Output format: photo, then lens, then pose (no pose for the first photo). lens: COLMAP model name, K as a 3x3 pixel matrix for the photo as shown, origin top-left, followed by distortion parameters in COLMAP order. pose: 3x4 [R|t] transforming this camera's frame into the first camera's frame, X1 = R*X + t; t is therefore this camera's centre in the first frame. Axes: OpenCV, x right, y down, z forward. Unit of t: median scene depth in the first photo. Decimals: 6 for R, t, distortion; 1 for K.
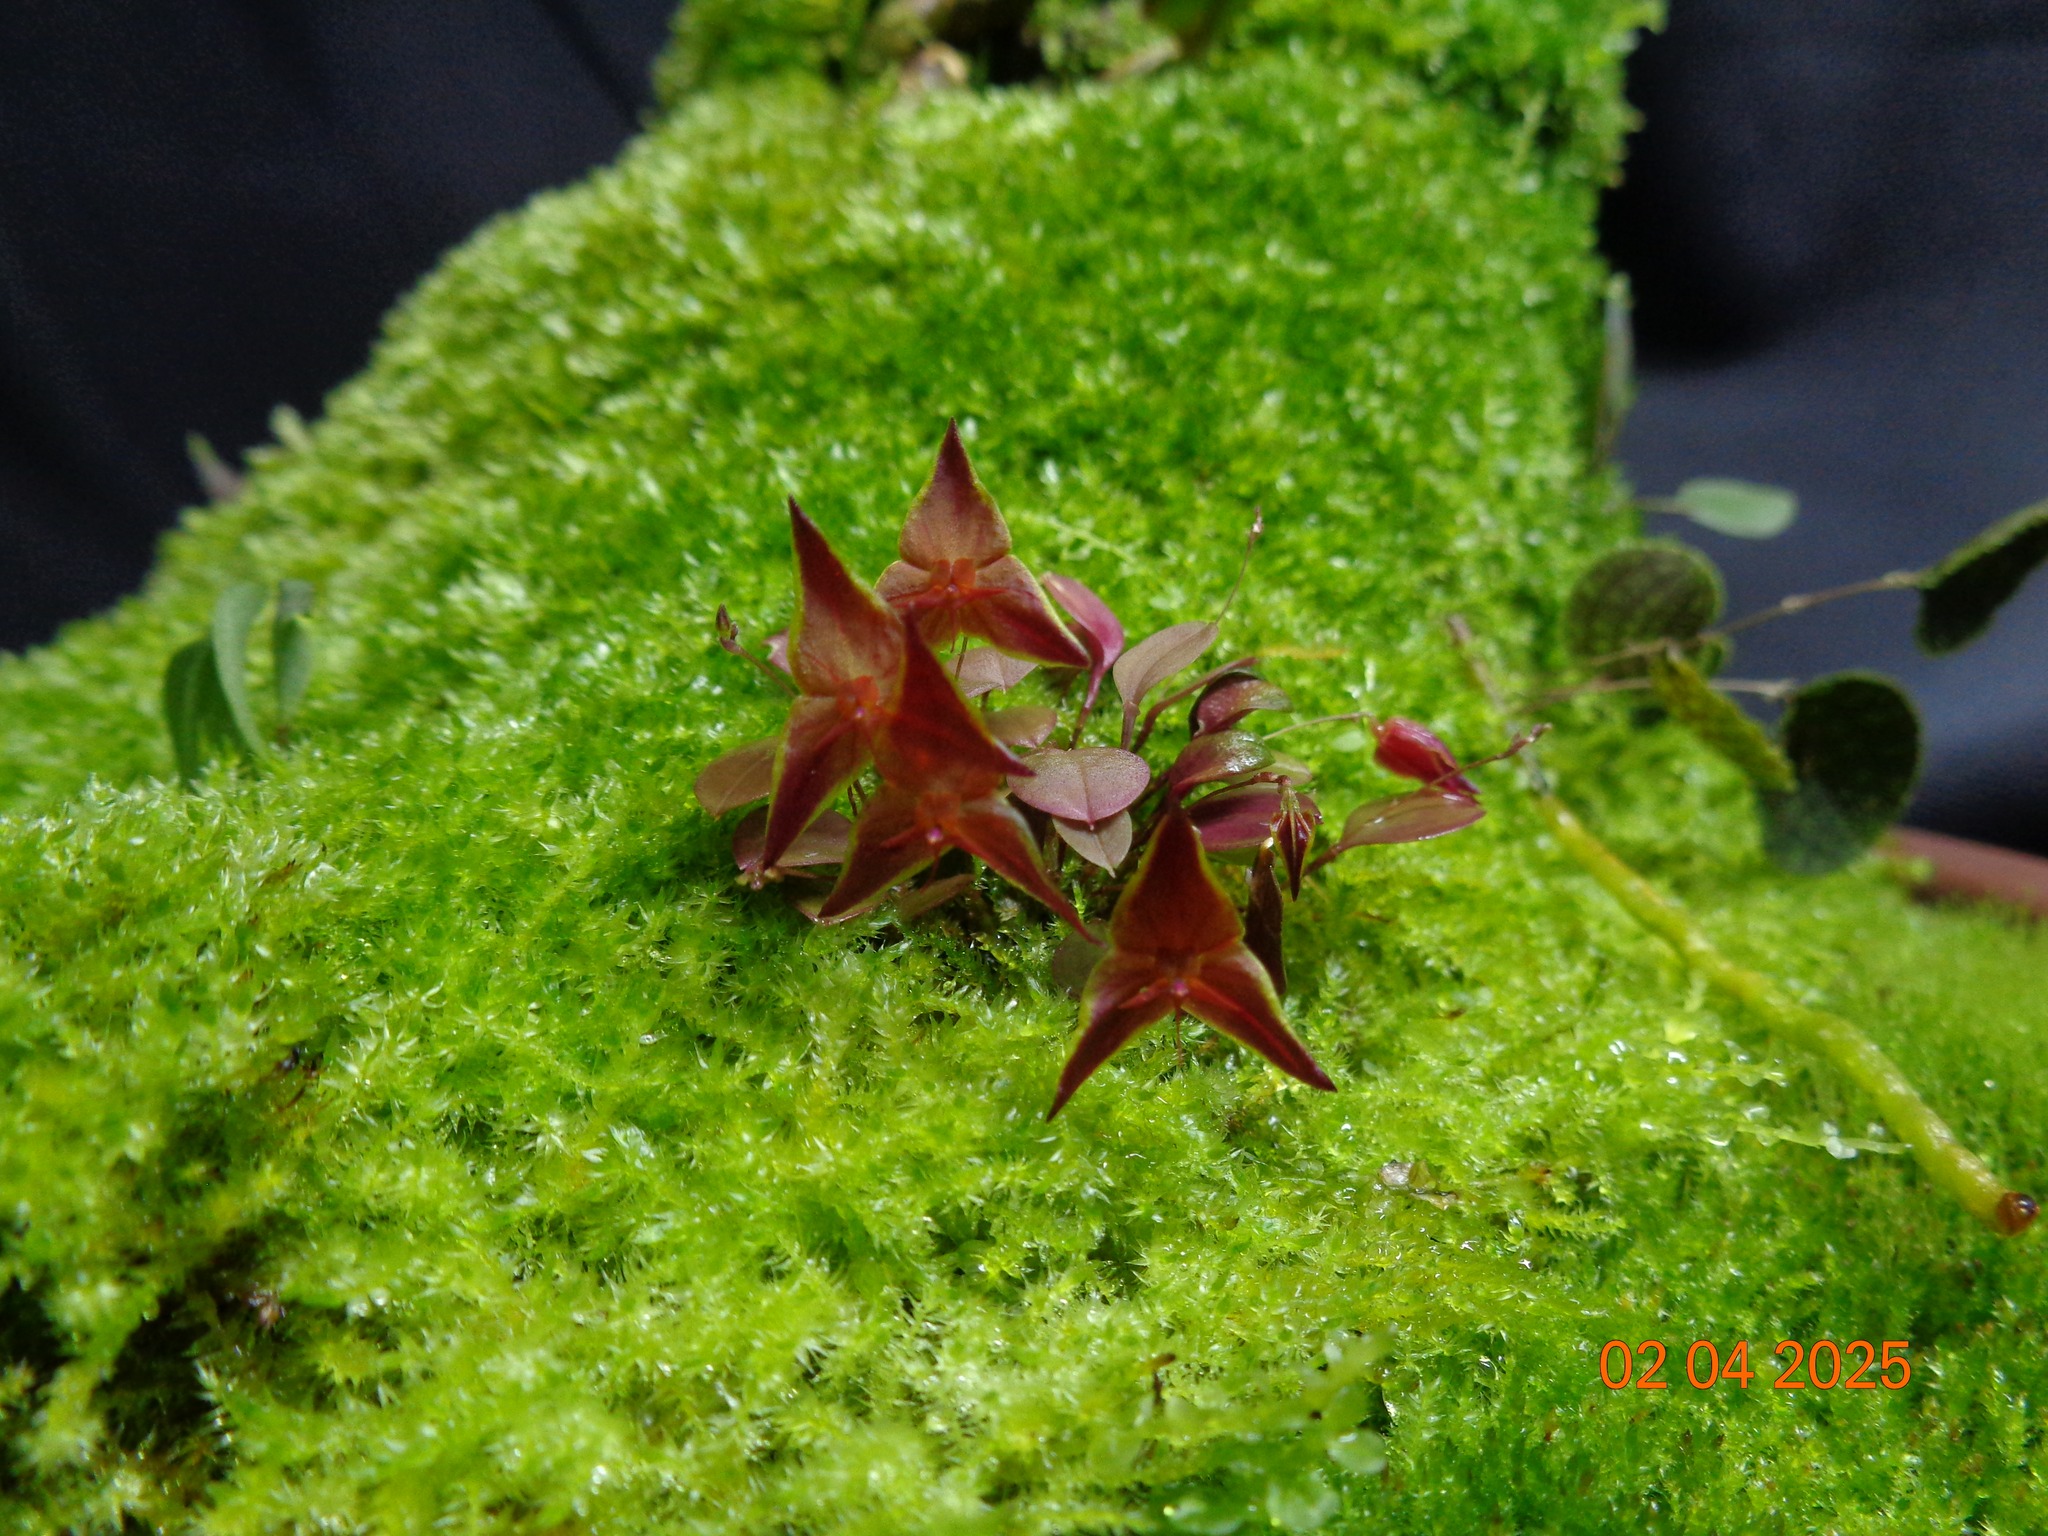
lens RADIAL K [[1515.3, 0, 1024.0], [0, 1515.3, 768.0], [0, 0, 1]] dist [0.000709, -0.008058]
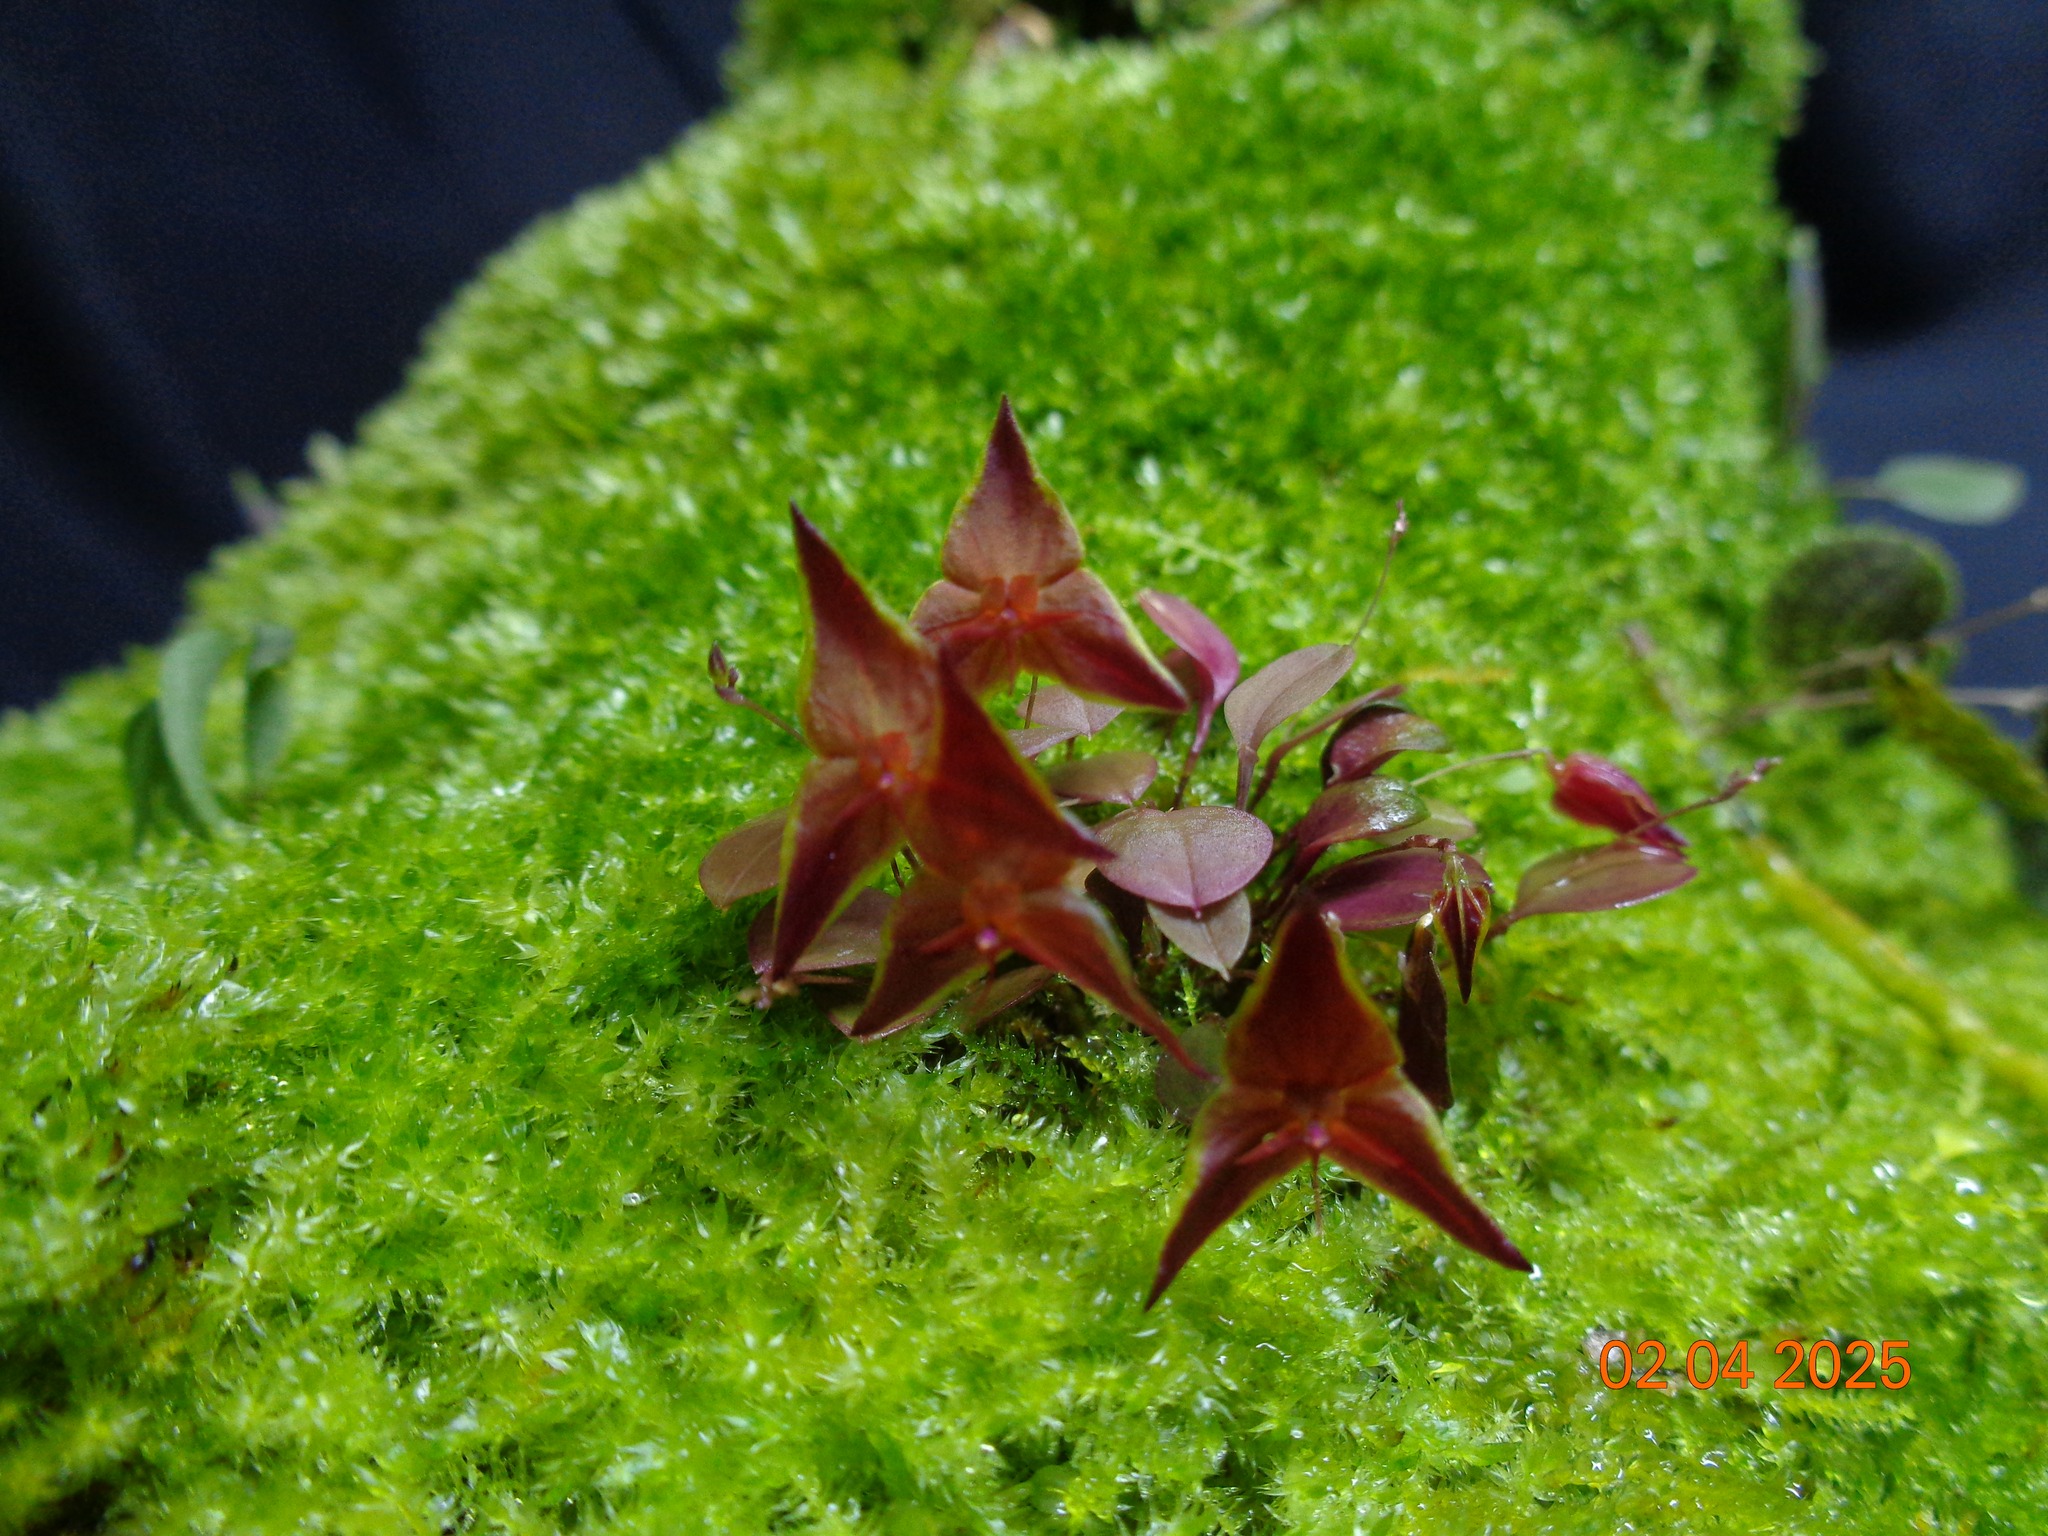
lens RADIAL K [[1515.3, 0, 1024.0], [0, 1515.3, 768.0], [0, 0, 1]] dist [0.000709, -0.008058]
pose [[0.996269, -0.022228, -0.083393, 0.015656], [0.021156, 0.999682, -0.013718, -0.019224], [0.083671, 0.011902, 0.996422, 0.154471]]
